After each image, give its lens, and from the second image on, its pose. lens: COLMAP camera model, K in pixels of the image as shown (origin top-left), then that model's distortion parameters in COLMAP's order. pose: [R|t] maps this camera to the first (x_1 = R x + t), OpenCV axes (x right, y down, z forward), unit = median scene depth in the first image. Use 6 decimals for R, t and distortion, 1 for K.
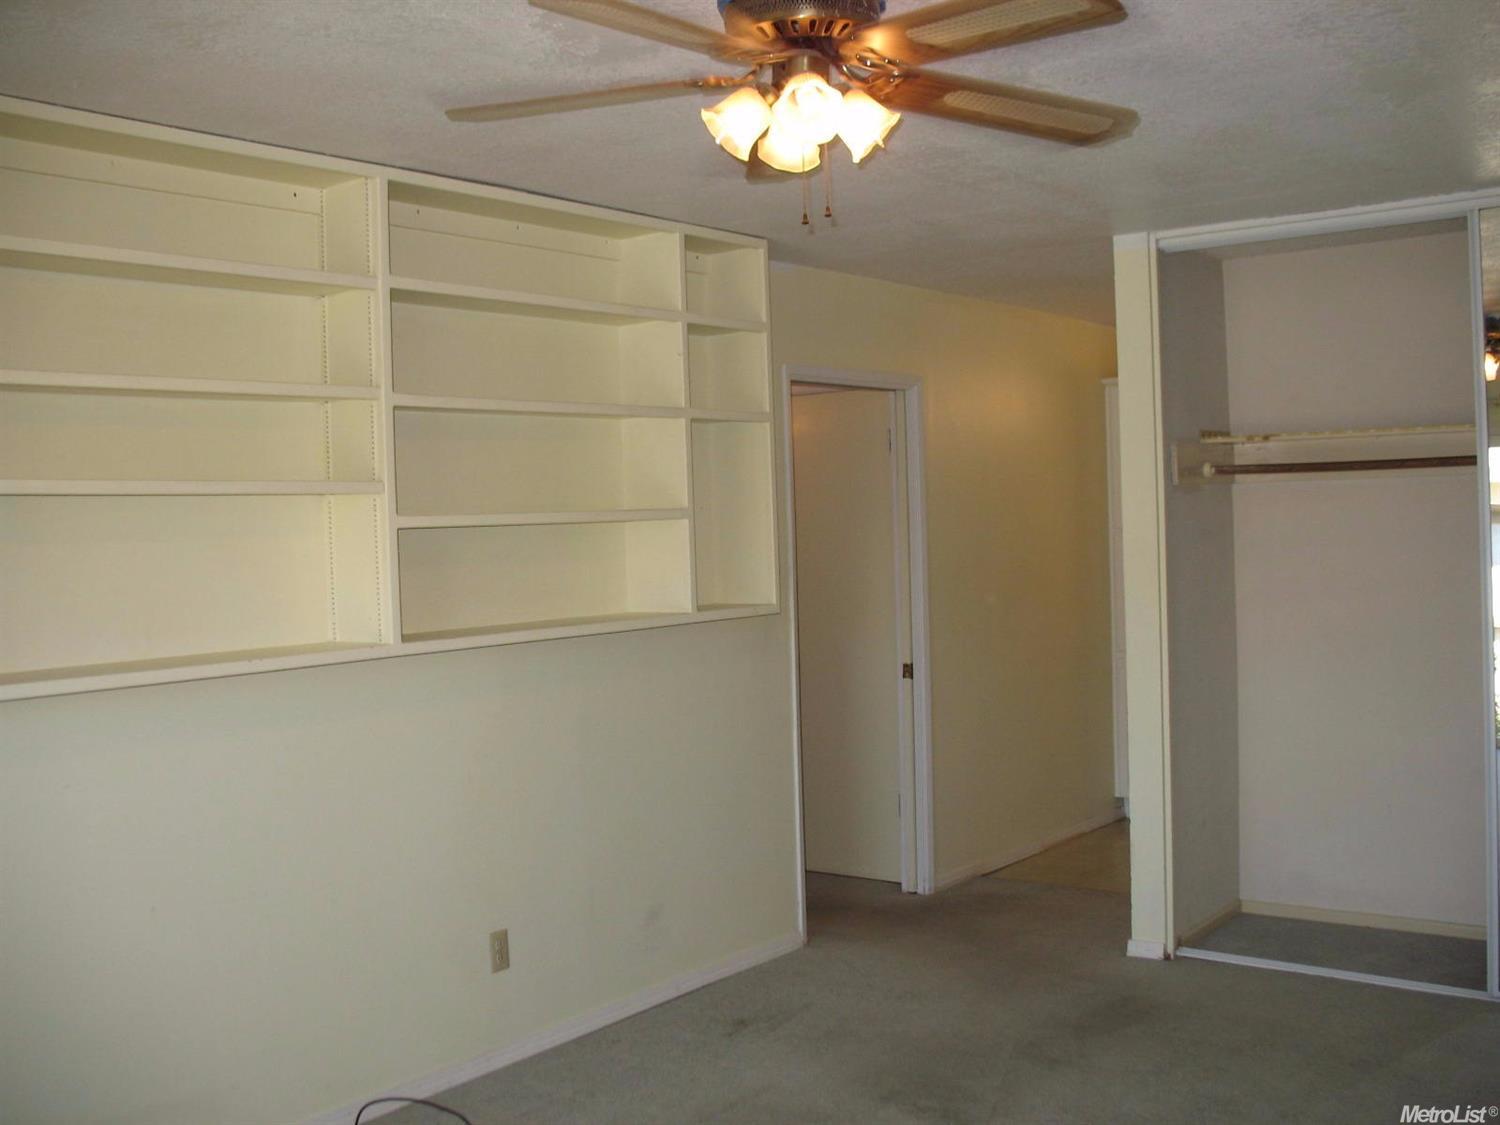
lens RADIAL K [[1558.6, 0, 750.0], [0, 1558.6, 562.5], [0, 0, 1]] dist [-0.180534, 0.190460]
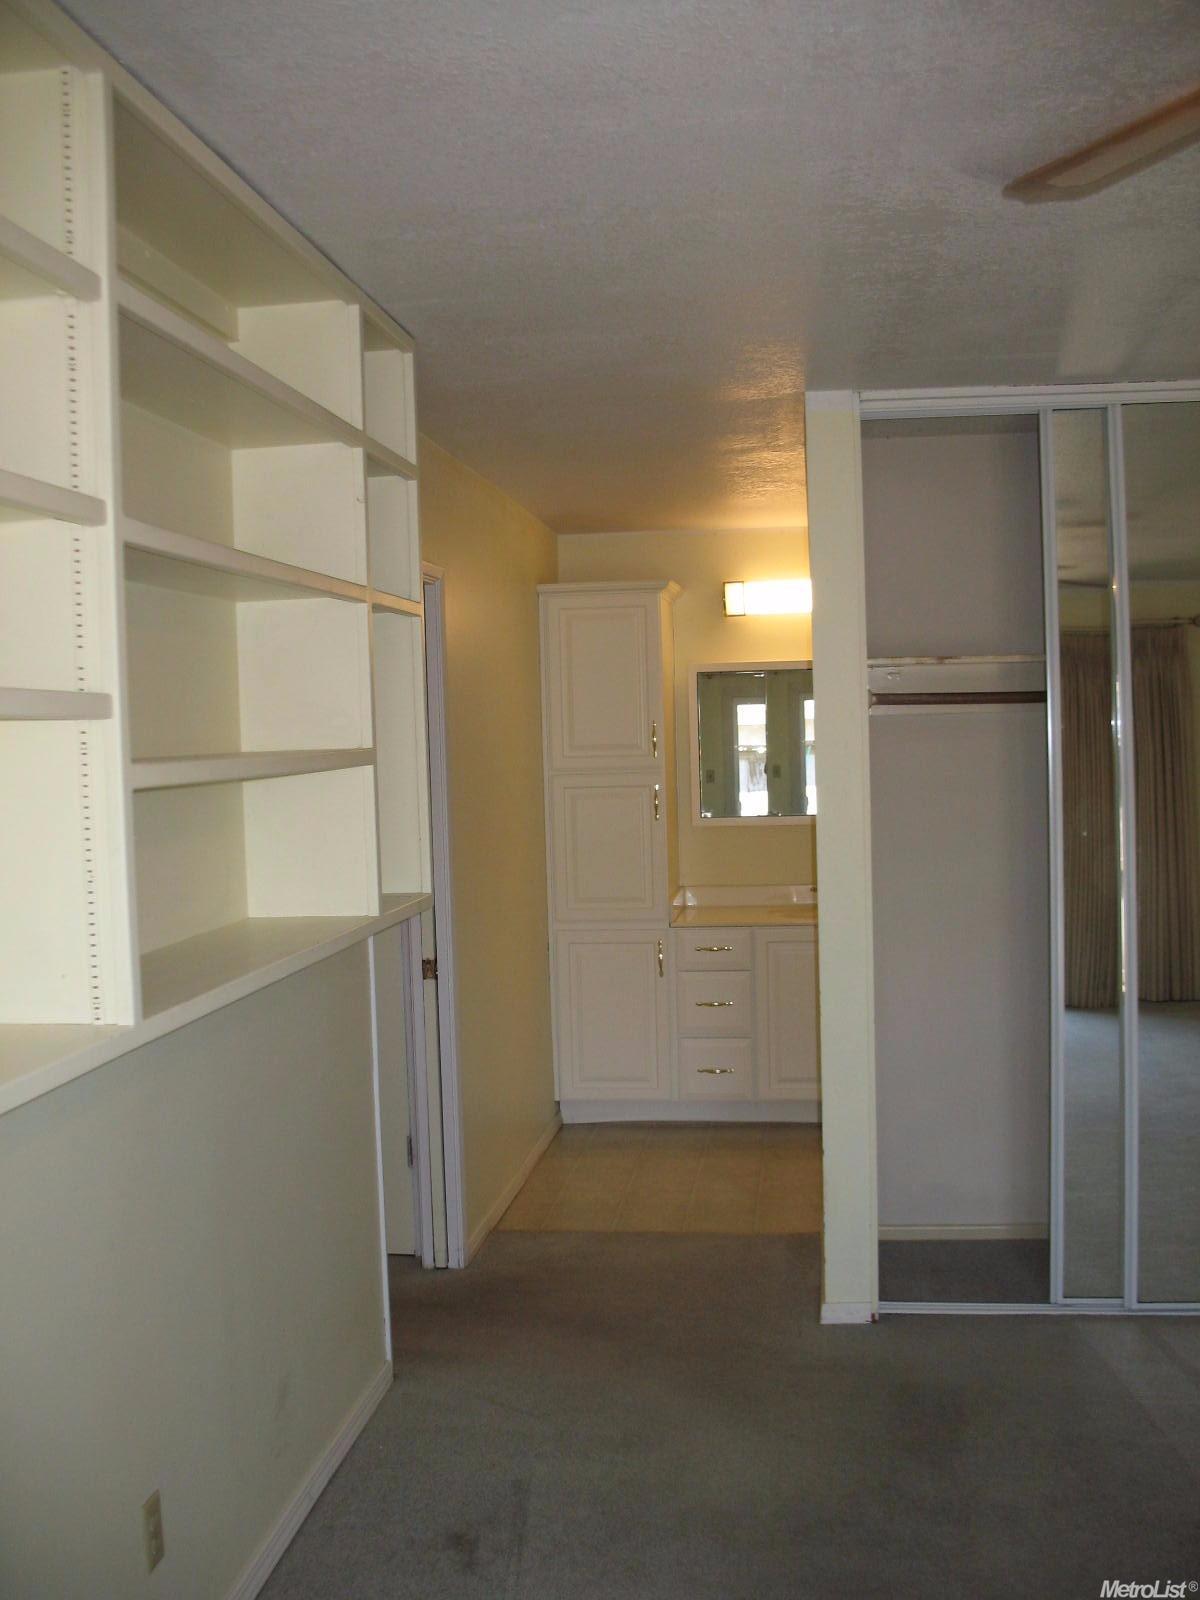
lens RADIAL K [[1662.5, 0, 600.0], [0, 1662.5, 800.0], [0, 0, 1]] dist [-0.180534, 0.190460]
pose [[0.862274, -0.015062, 0.506217, -0.357020], [0.015386, 0.999875, 0.003542, -0.018020], [-0.506208, 0.004735, 0.862399, 0.460280]]
